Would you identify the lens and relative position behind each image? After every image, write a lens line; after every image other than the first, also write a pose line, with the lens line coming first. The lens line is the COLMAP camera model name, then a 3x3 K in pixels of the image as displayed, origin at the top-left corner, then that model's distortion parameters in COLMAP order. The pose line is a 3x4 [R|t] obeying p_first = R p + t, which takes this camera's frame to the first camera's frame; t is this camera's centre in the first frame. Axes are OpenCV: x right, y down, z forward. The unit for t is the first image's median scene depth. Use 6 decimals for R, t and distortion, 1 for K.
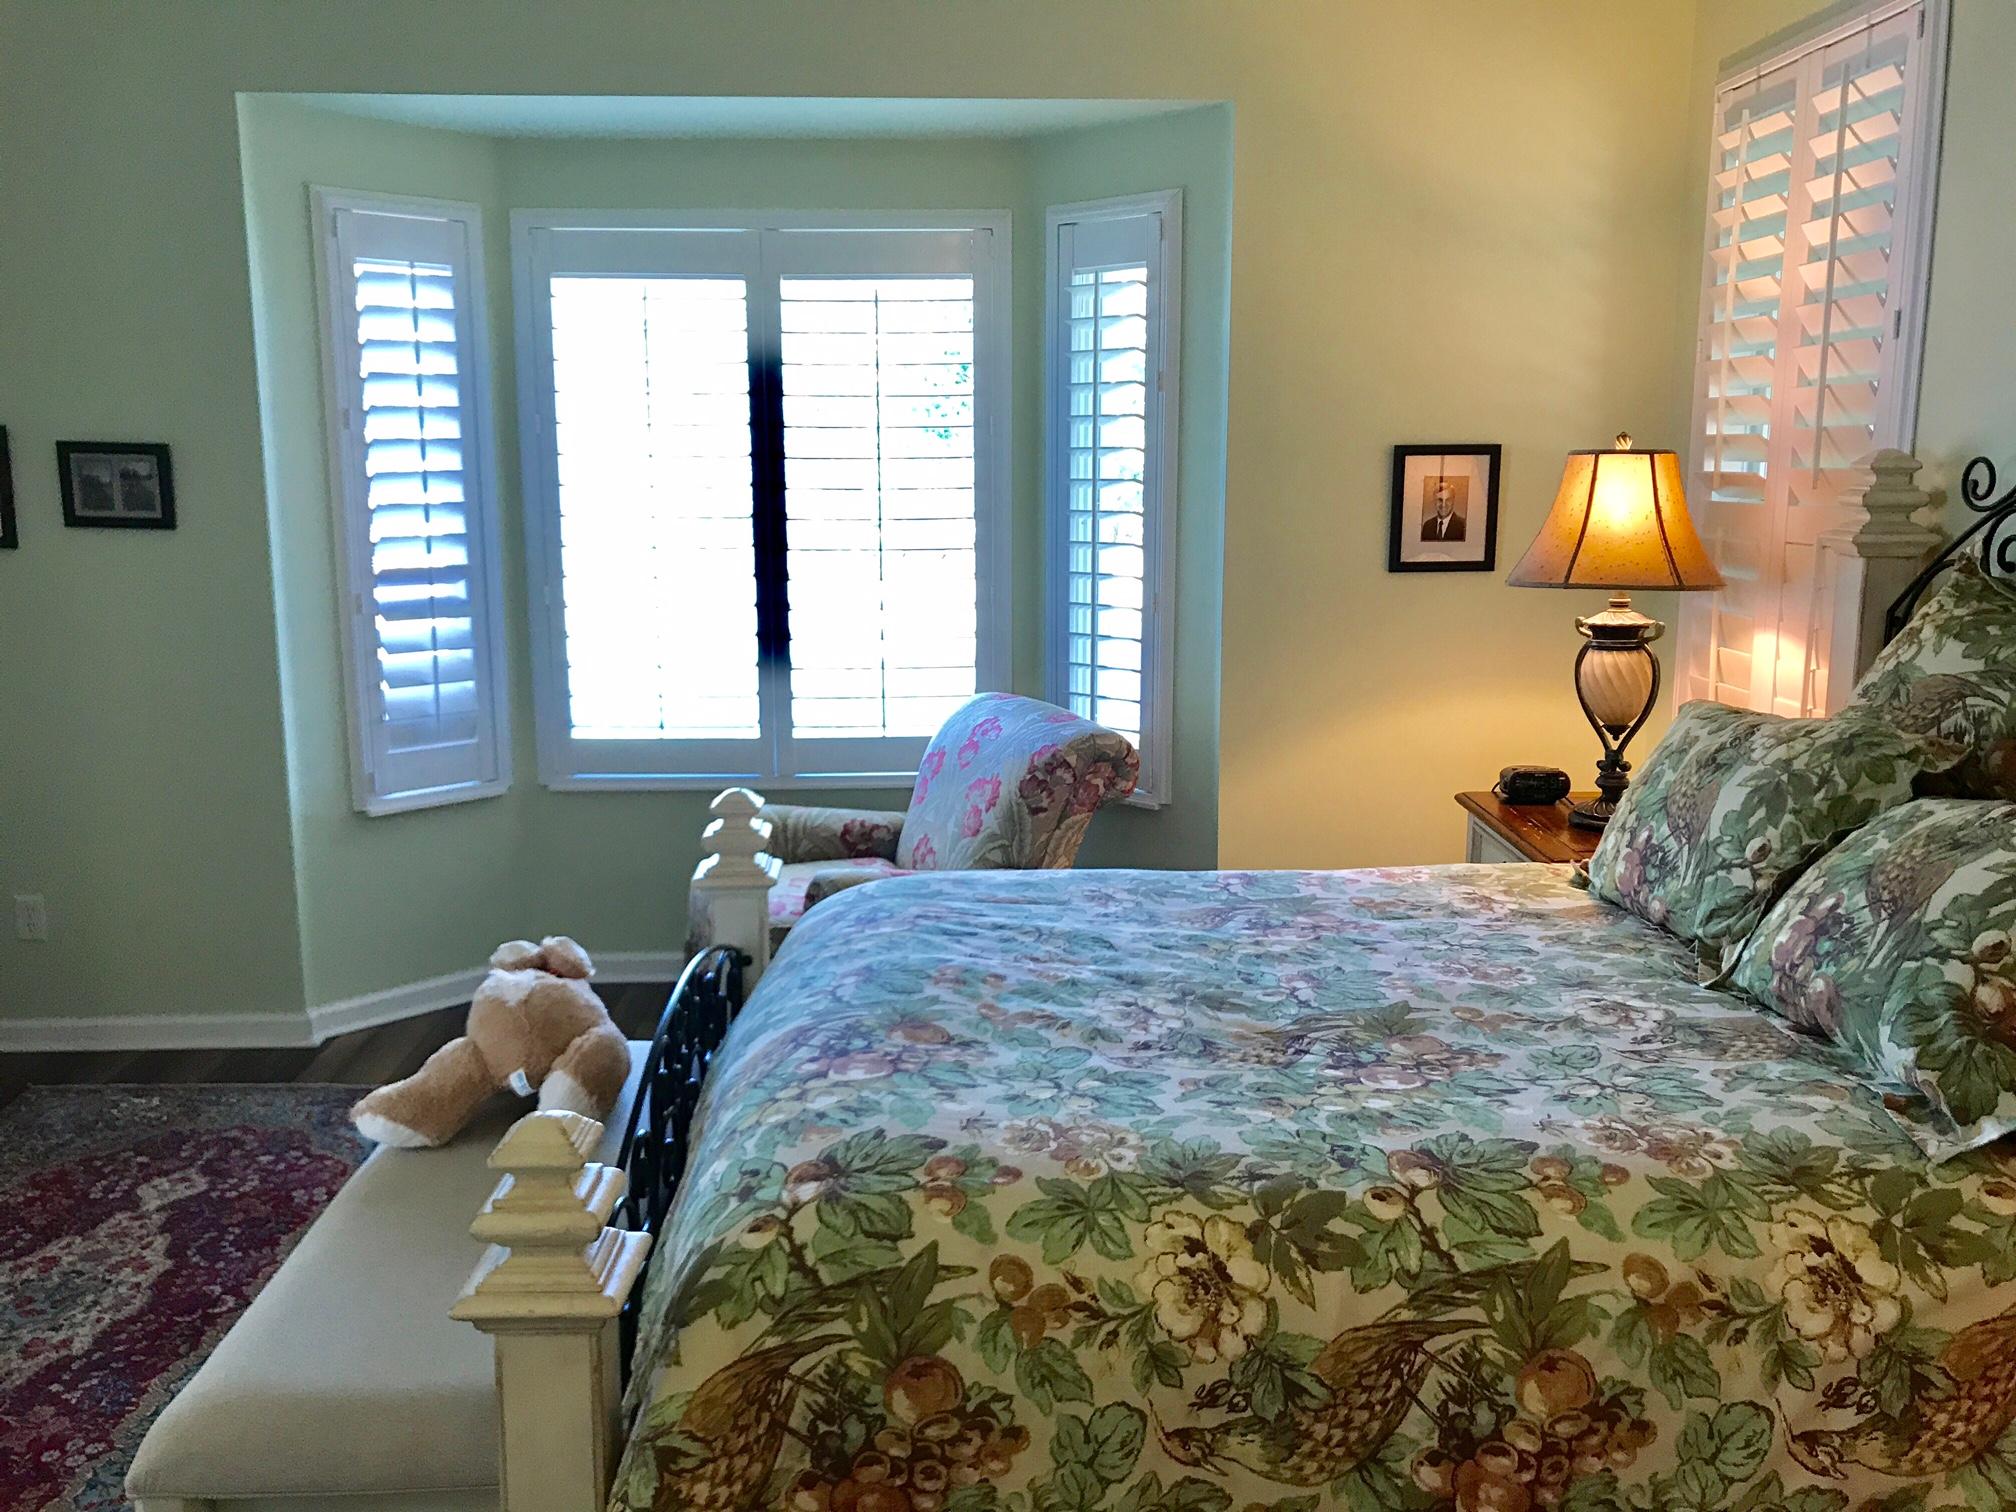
lens RADIAL K [[1649.3, 0, 1008.7], [0, 1649.3, 752.7], [0, 0, 1]] dist [0.042386, -0.051614]
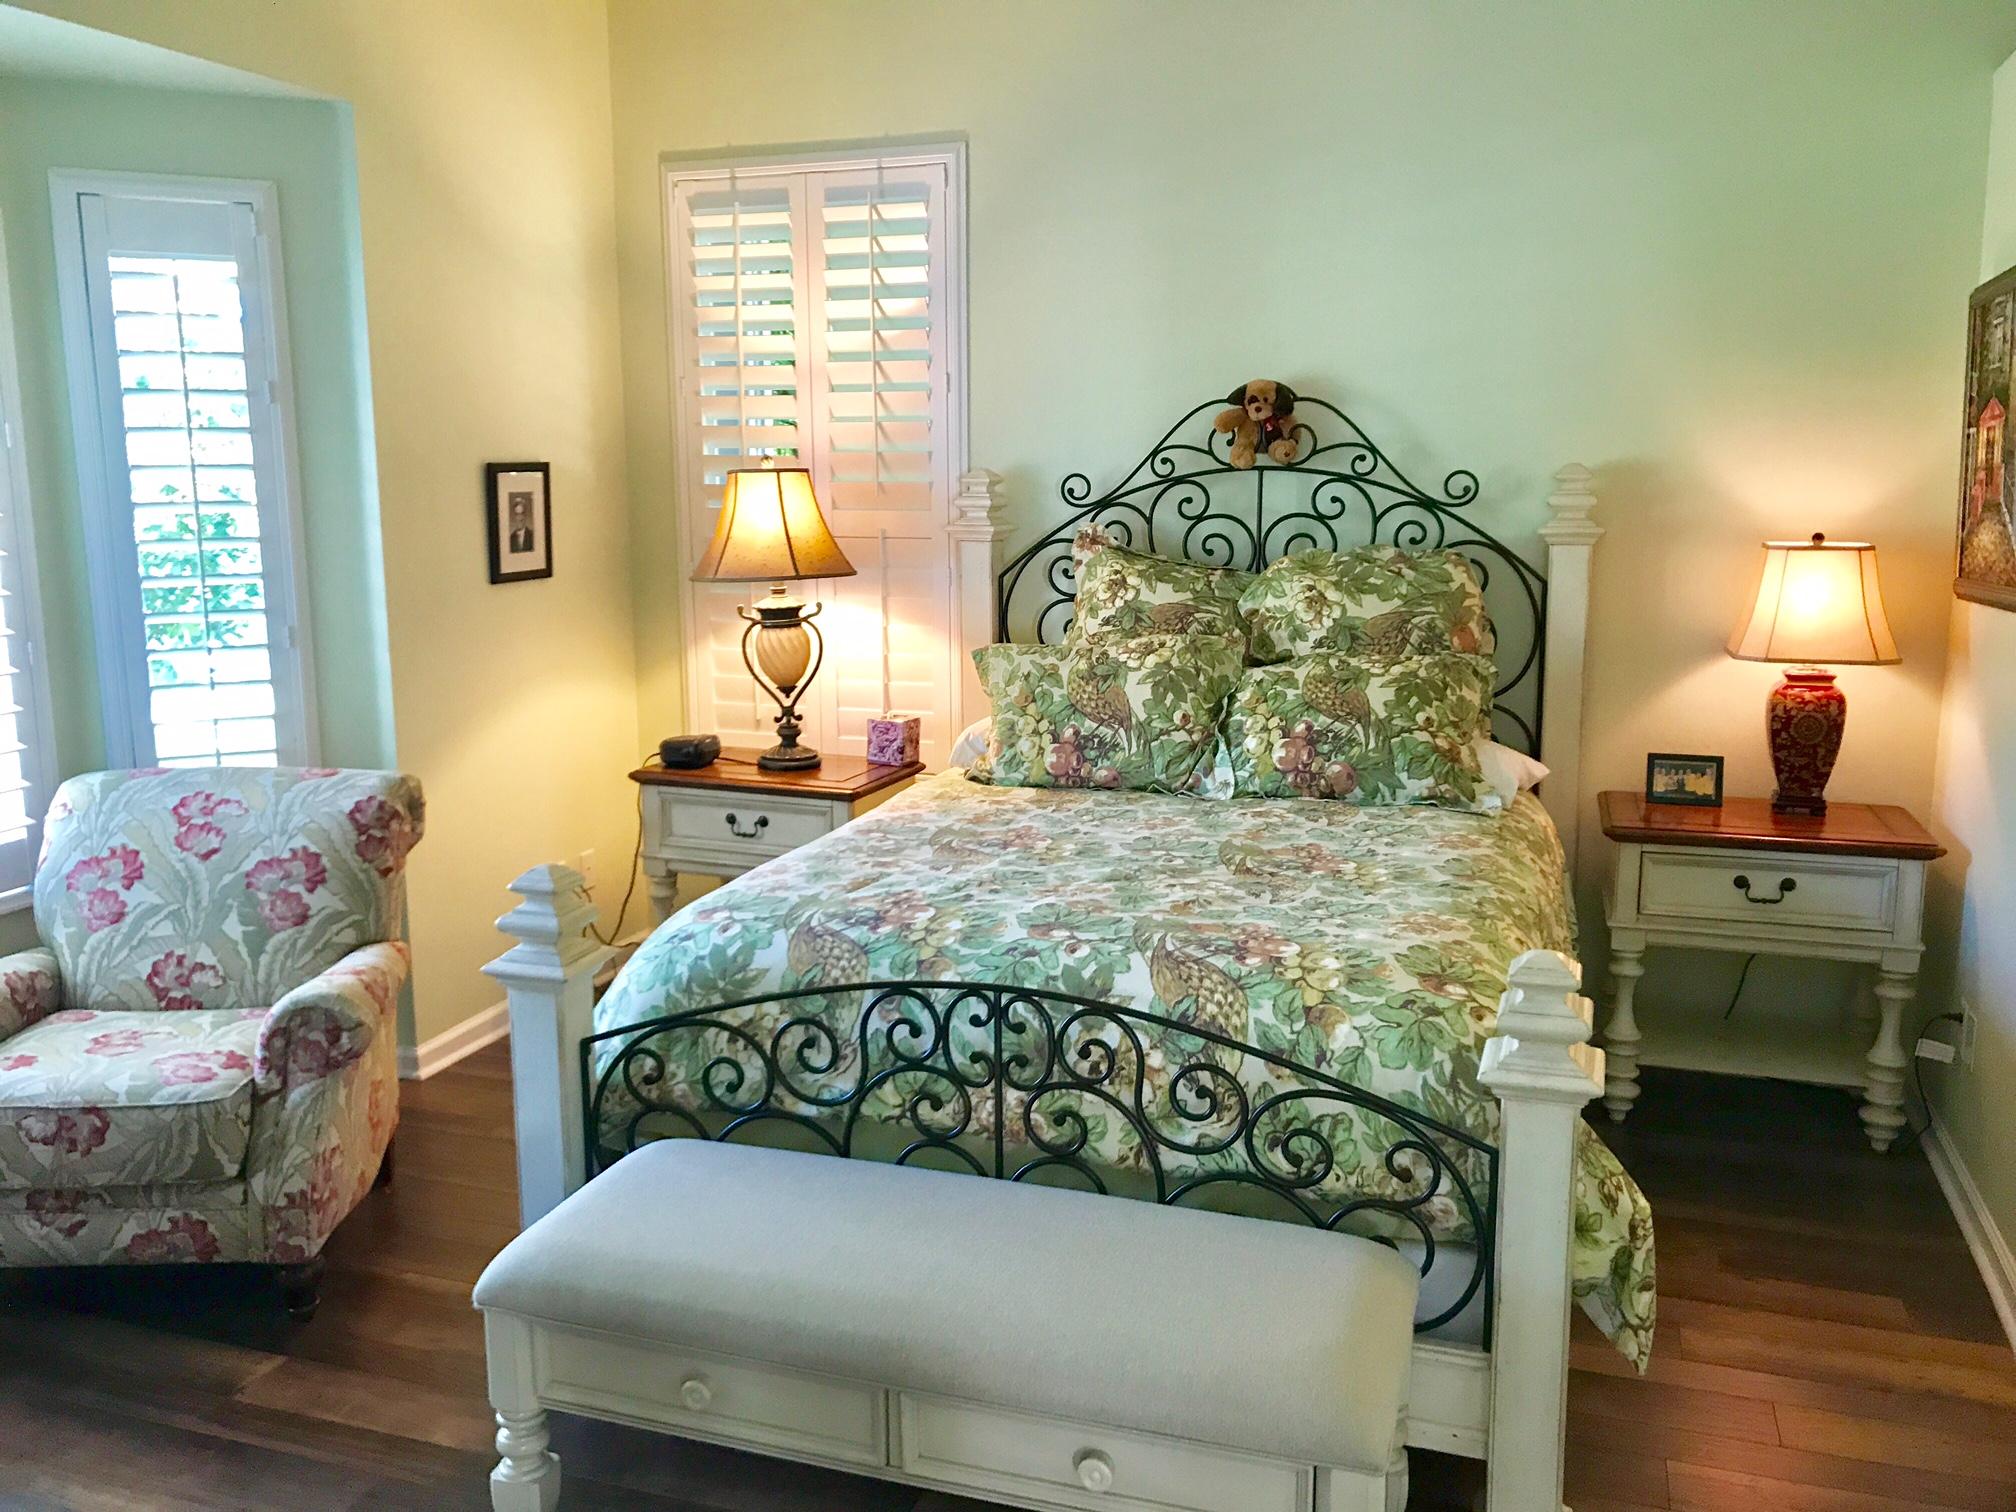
lens RADIAL K [[1649.3, 0, 1000.8], [0, 1649.3, 756.9], [0, 0, 1]] dist [0.042386, -0.051614]
pose [[0.345549, -0.161491, 0.924401, -0.752458], [0.166818, 0.979962, 0.108840, -0.074134], [-0.923454, 0.116597, 0.365565, 0.399150]]
